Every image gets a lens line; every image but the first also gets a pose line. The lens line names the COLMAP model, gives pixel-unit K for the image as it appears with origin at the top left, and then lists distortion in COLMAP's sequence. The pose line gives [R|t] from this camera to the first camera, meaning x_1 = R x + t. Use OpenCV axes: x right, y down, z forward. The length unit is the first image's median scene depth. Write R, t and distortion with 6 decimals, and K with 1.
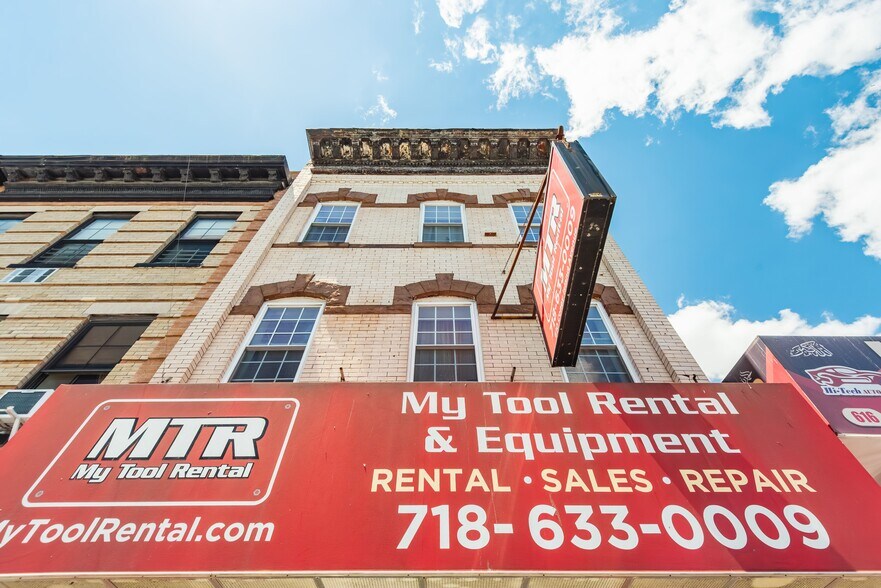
lens RADIAL K [[428.7, 0, 453.7], [0, 428.7, 292.5], [0, 0, 1]] dist [0.022448, -0.008118]
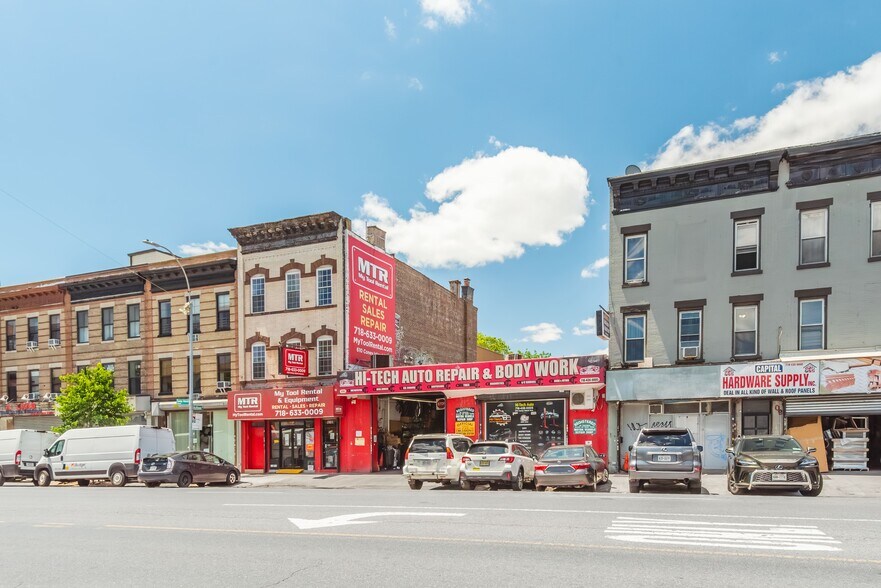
lens RADIAL K [[636.8, 0, 461.7], [0, 636.8, 392.3], [0, 0, 1]] dist [0.019543, -0.000304]
pose [[0.928942, -0.035146, -0.368554, 5.836968], [0.304197, 0.639873, 0.705710, -5.481005], [0.211025, -0.767676, 0.605096, -4.002132]]
